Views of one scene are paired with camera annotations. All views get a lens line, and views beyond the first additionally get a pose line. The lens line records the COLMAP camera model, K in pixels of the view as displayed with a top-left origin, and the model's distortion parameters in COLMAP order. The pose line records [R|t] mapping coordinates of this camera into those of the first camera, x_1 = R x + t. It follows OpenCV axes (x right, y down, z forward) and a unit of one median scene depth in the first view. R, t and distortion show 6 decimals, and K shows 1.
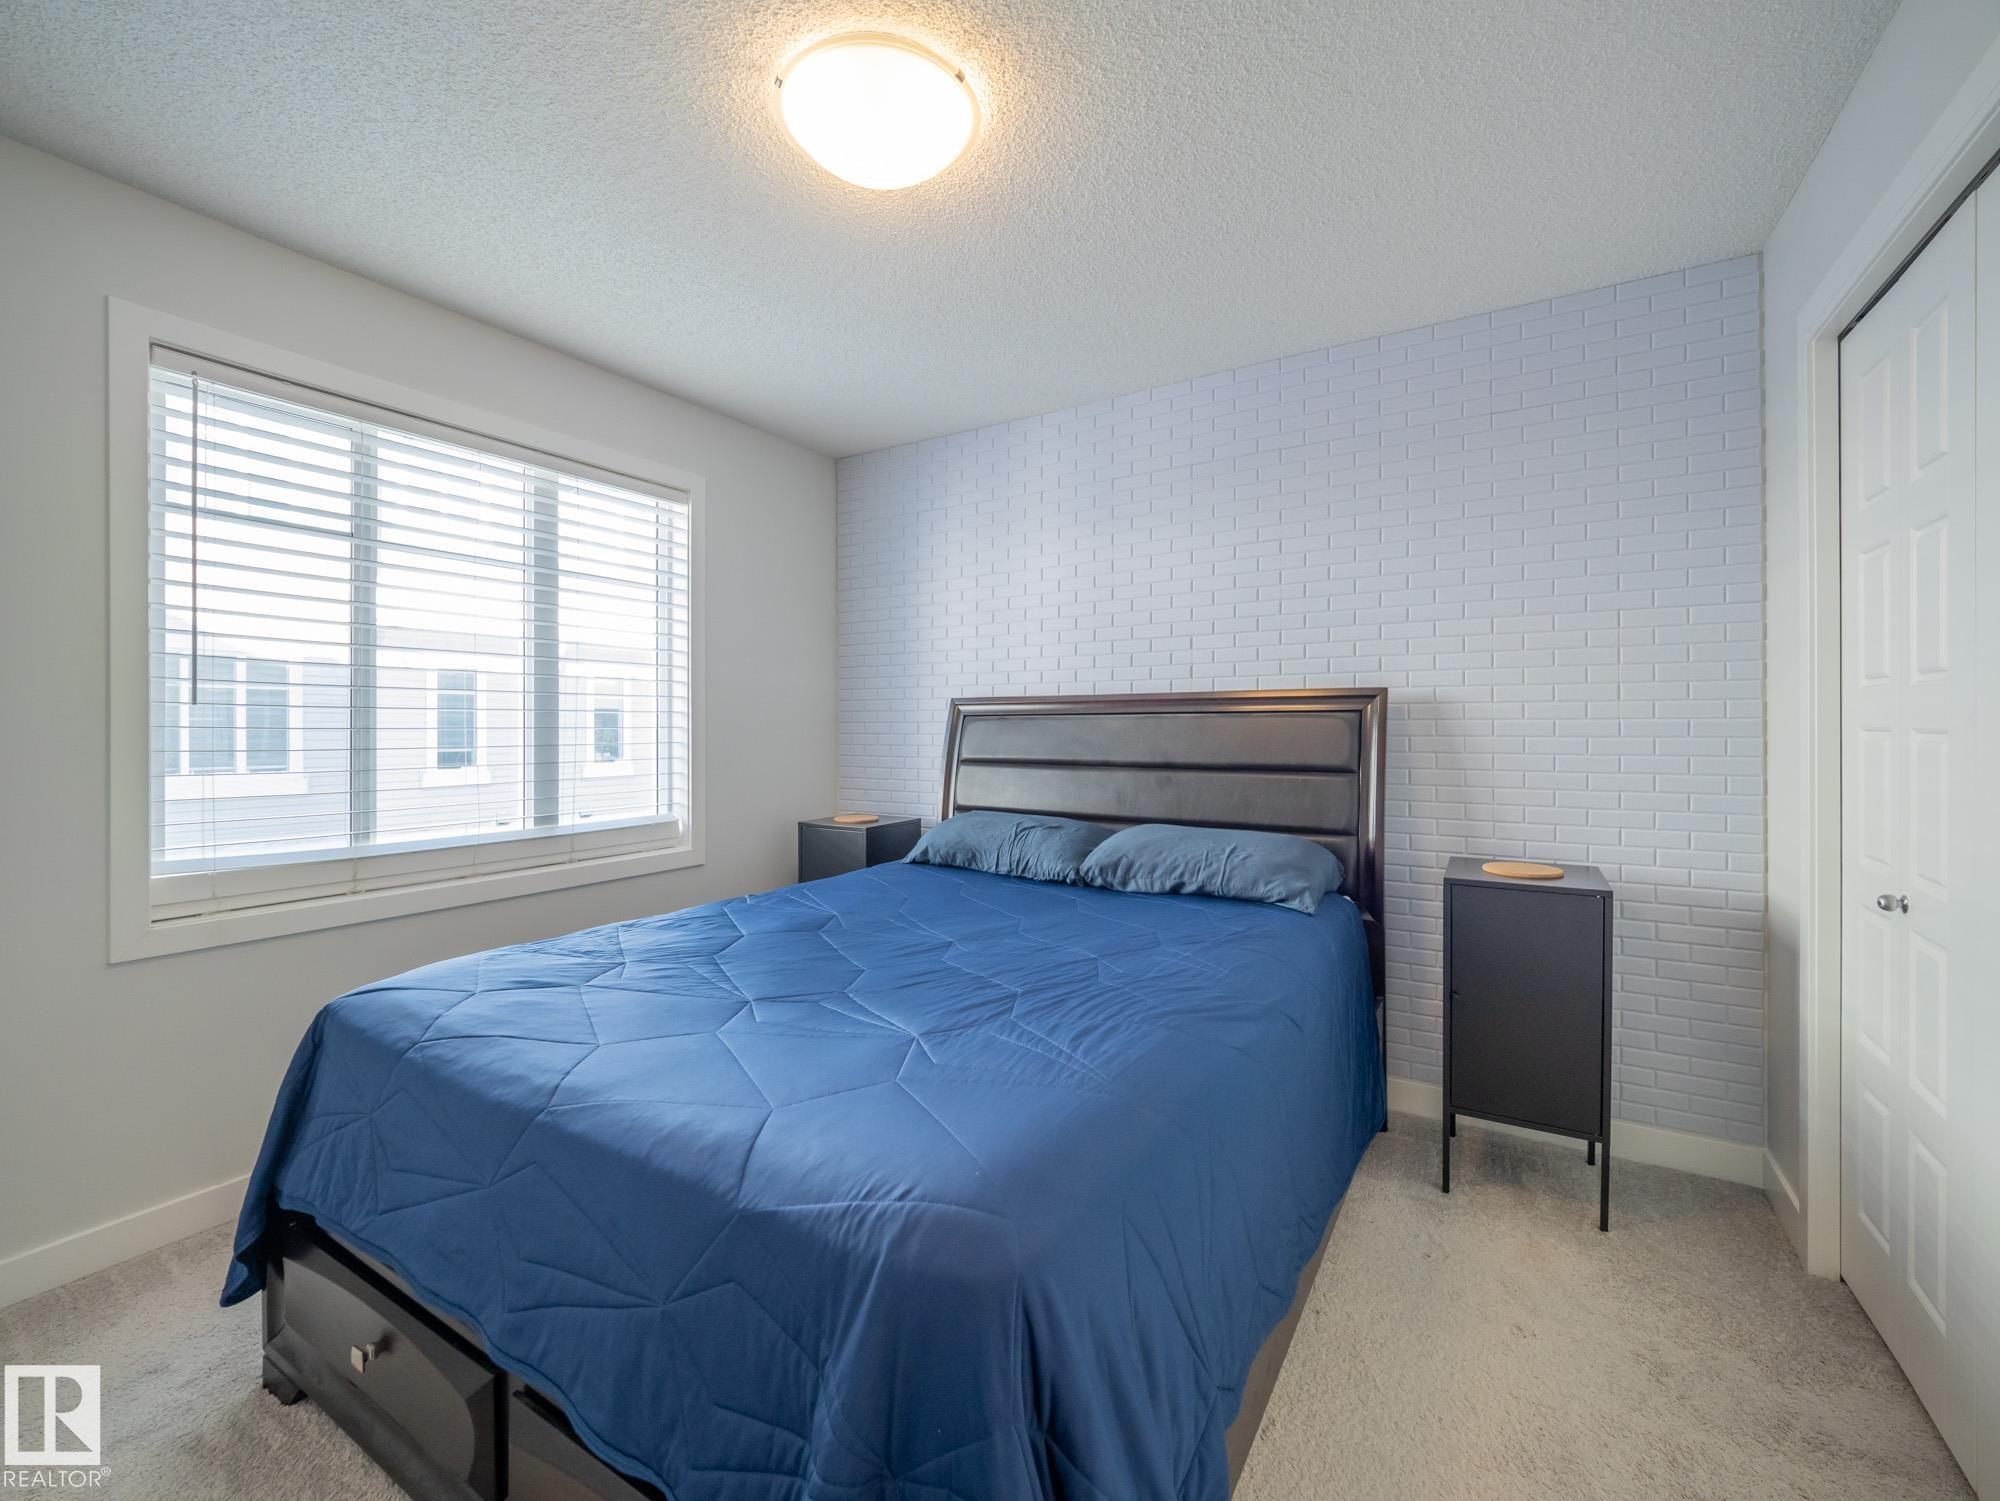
lens RADIAL K [[829.6, 0, 992.5], [0, 829.6, 730.5], [0, 0, 1]] dist [0.034045, -0.030305]
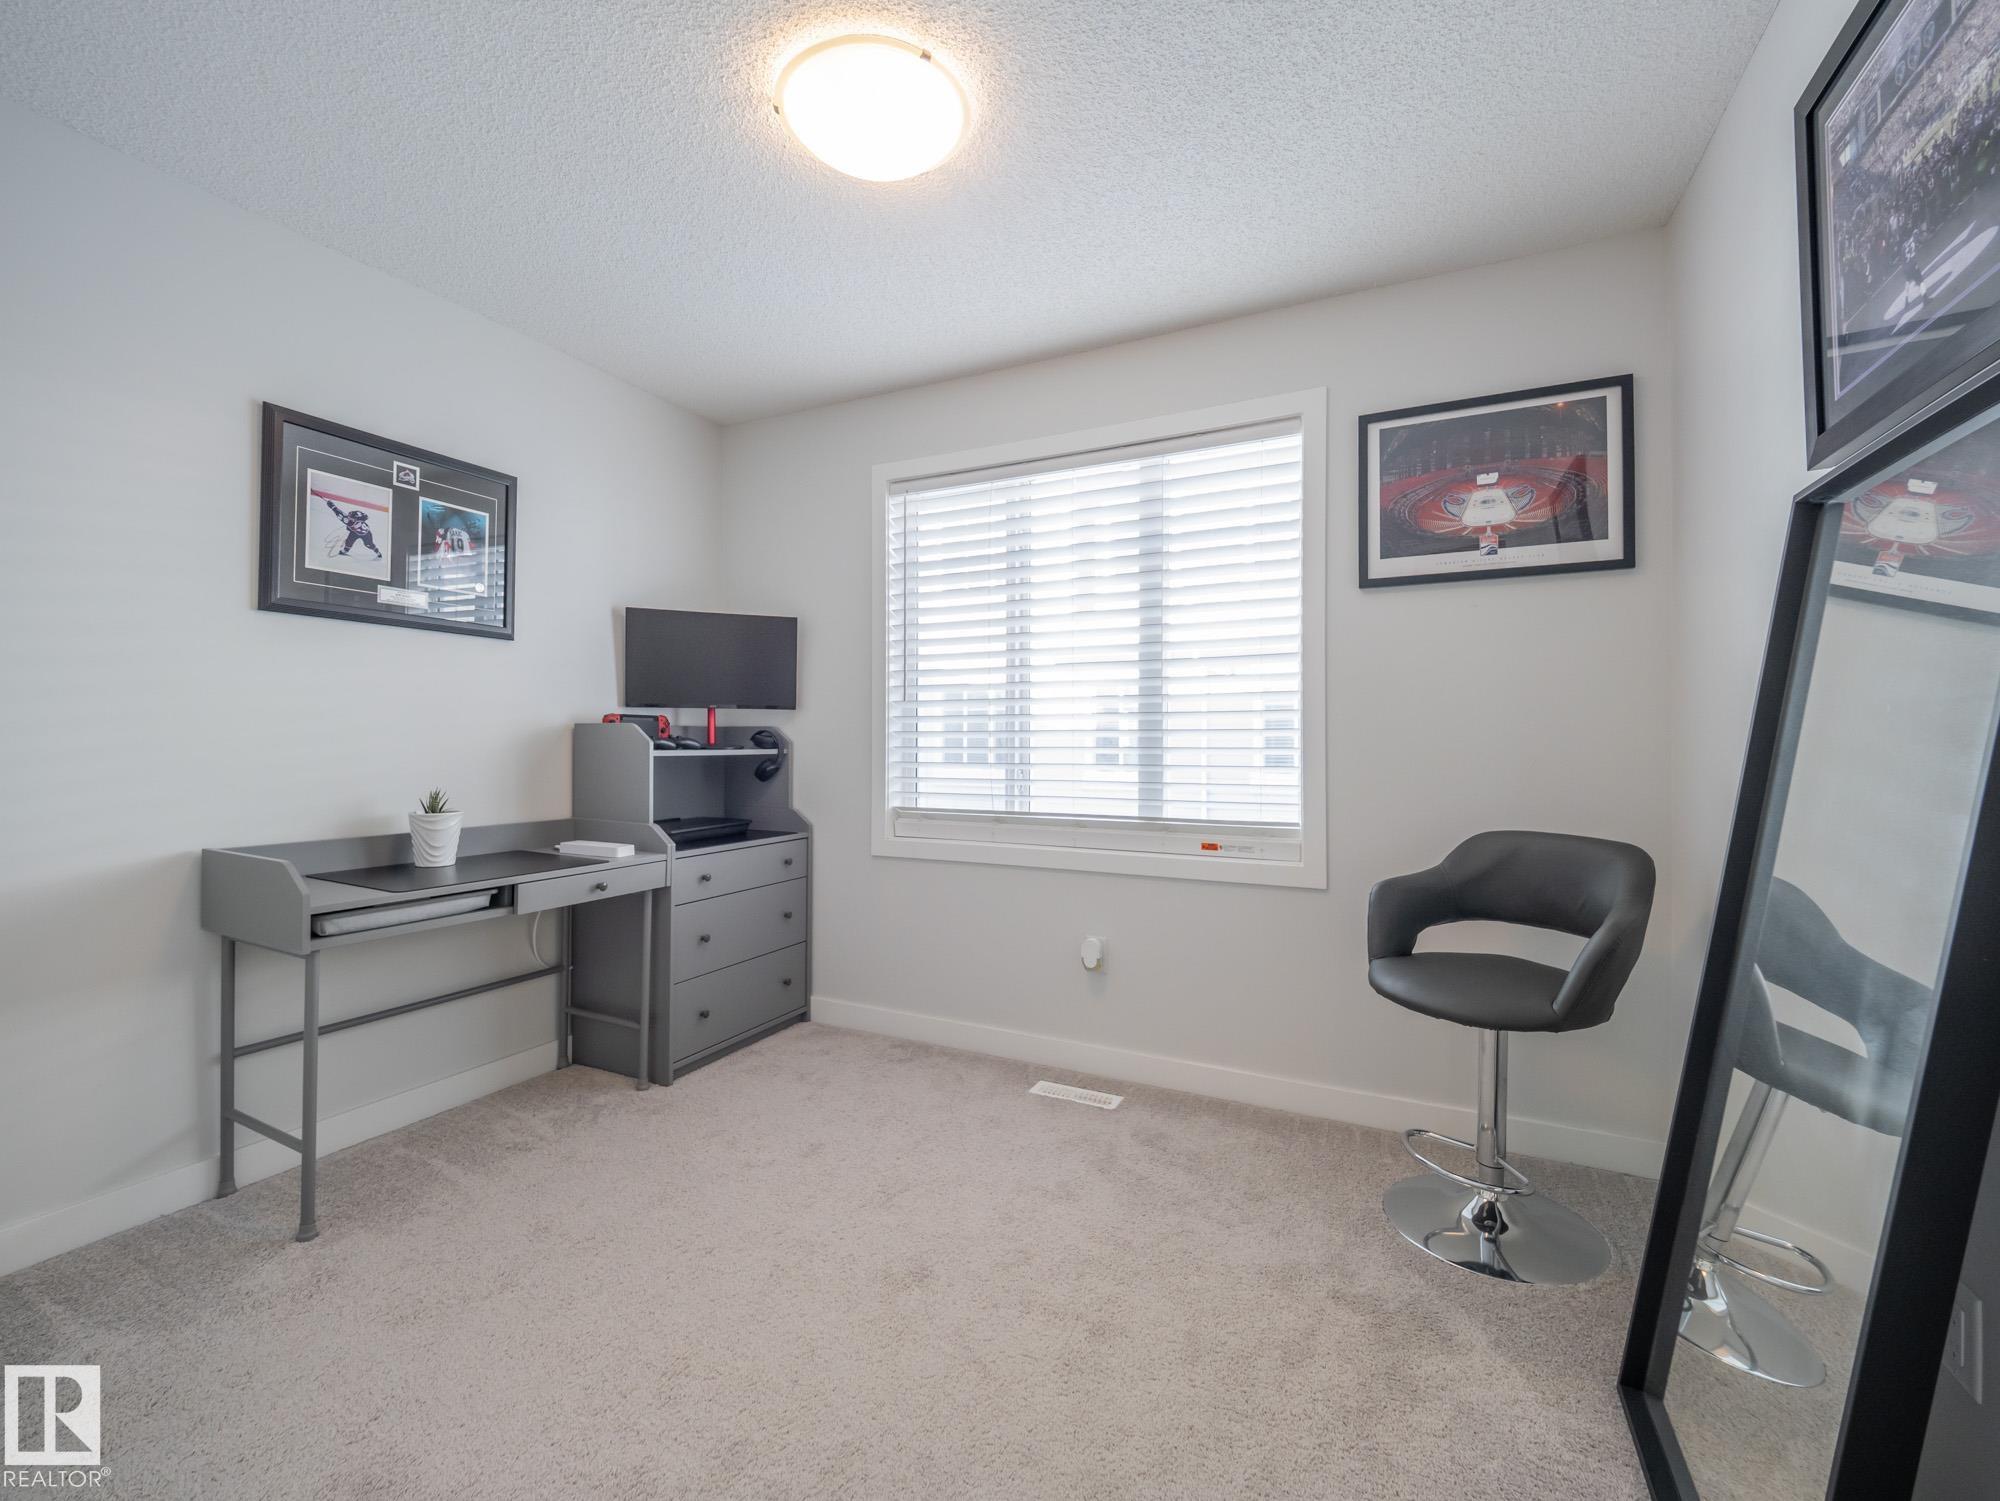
lens RADIAL K [[837.0, 0, 995.6], [0, 837.0, 737.2], [0, 0, 1]] dist [0.000949, -0.003860]
pose [[0.108479, -0.010692, -0.994041, 0.558068], [-0.007511, 0.999905, -0.011574, 0.046966], [0.994070, 0.008721, 0.108388, 0.874736]]
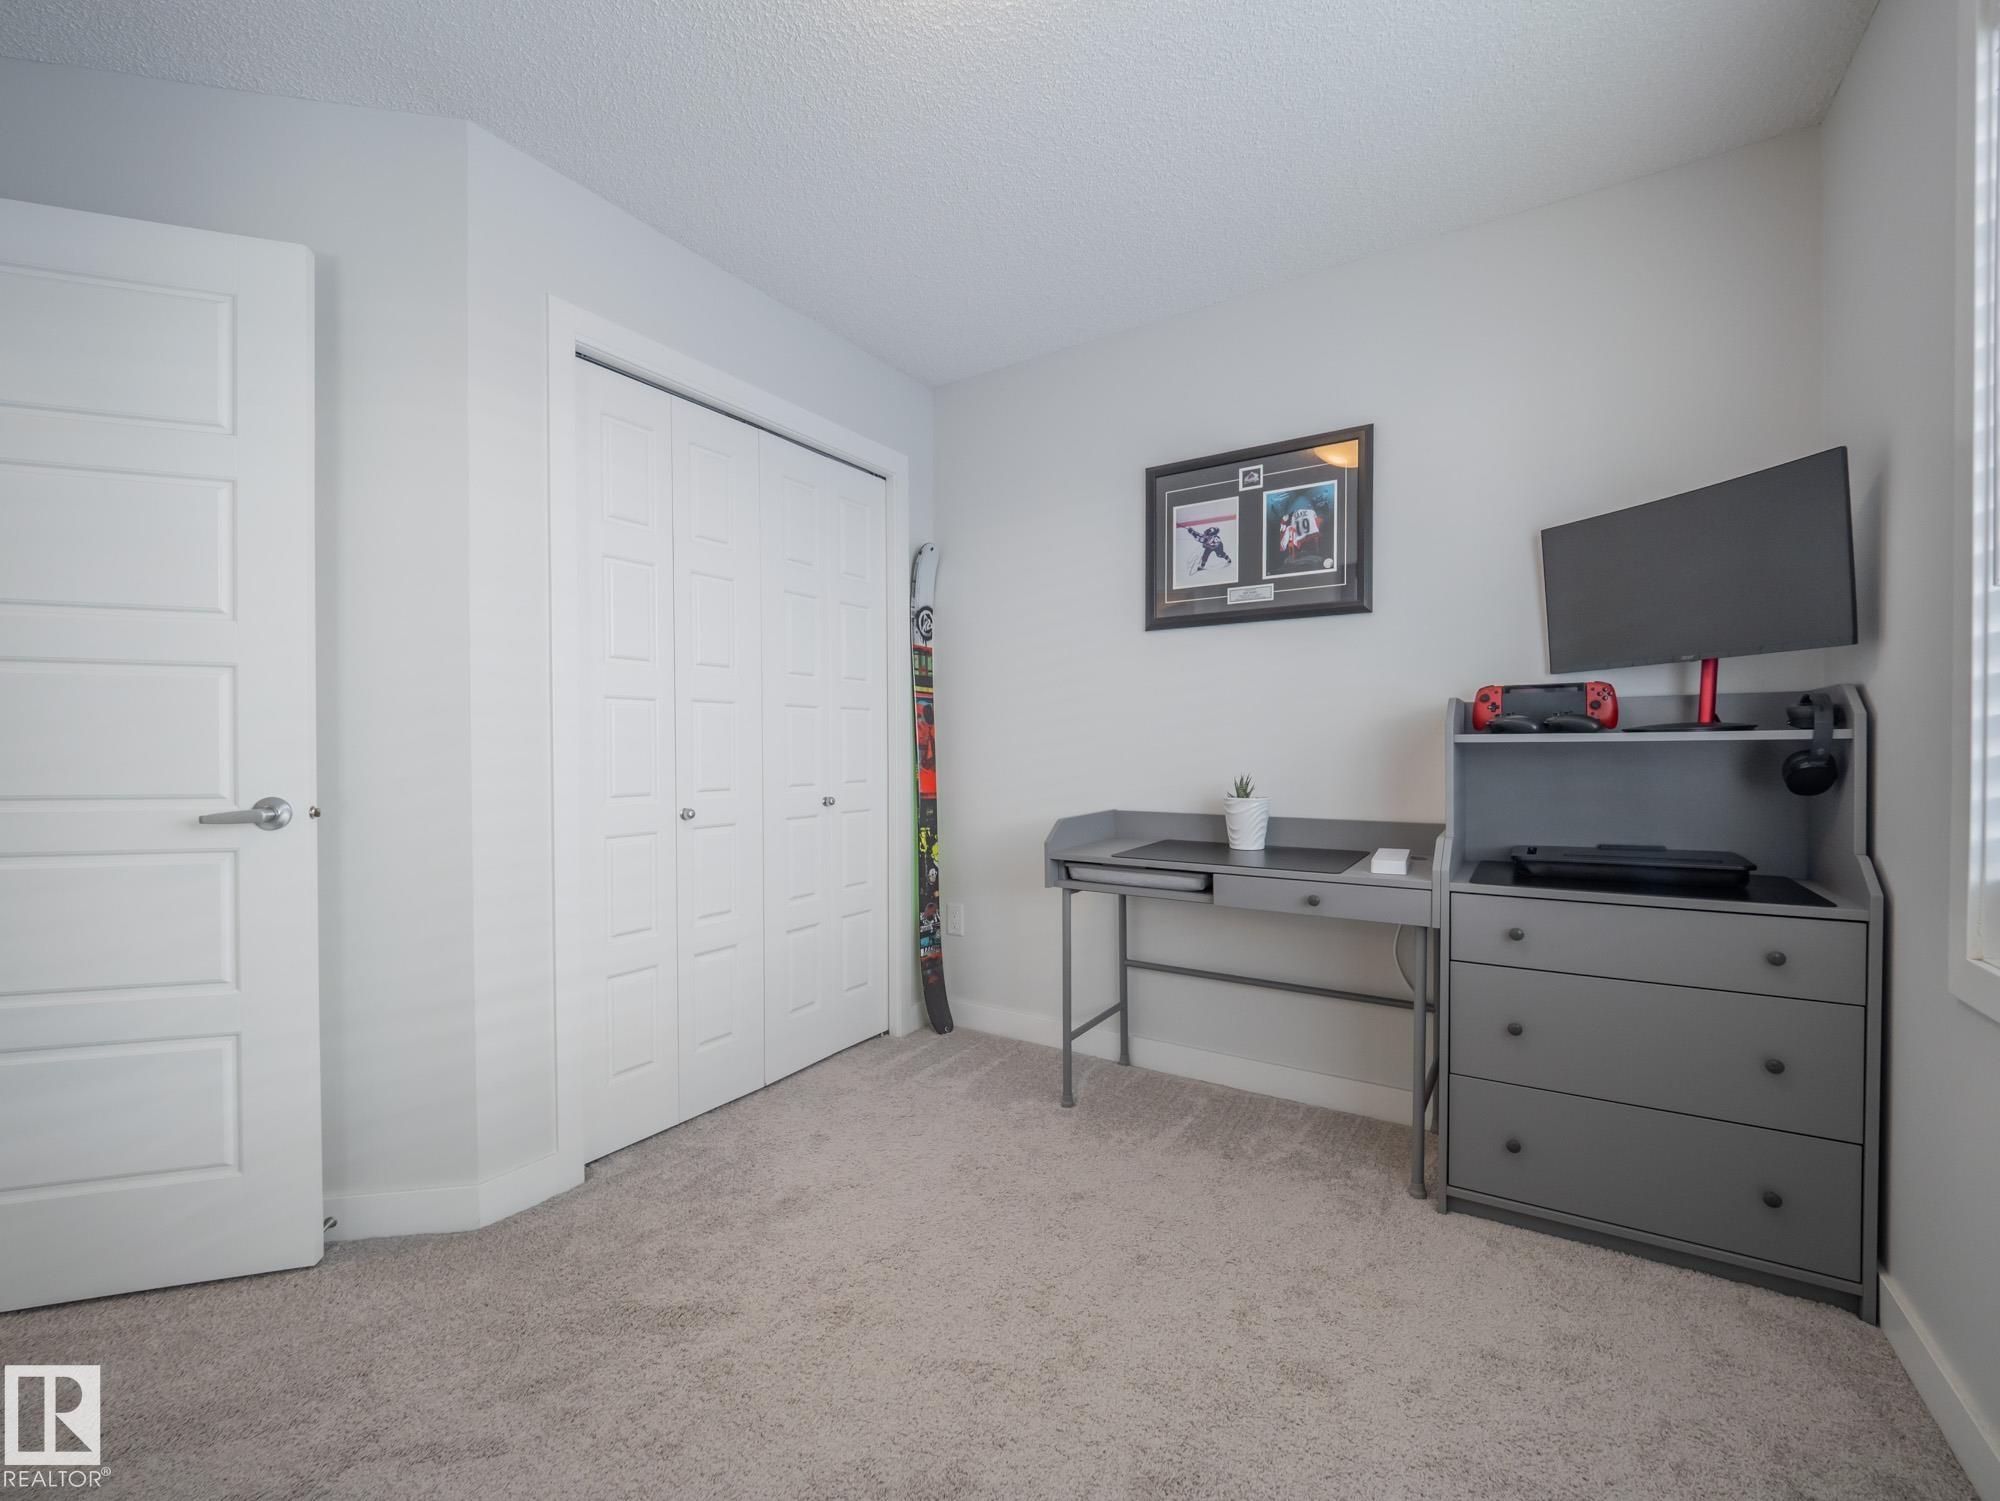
lens RADIAL K [[861.8, 0, 1000.0], [0, 861.8, 750.5], [0, 0, 1]] dist [-0.000392, -0.000621]
pose [[-0.999861, 0.004803, 0.015968, -0.258276], [0.004950, 0.999946, 0.009140, 0.061396], [-0.015923, 0.009217, -0.999831, 1.408536]]
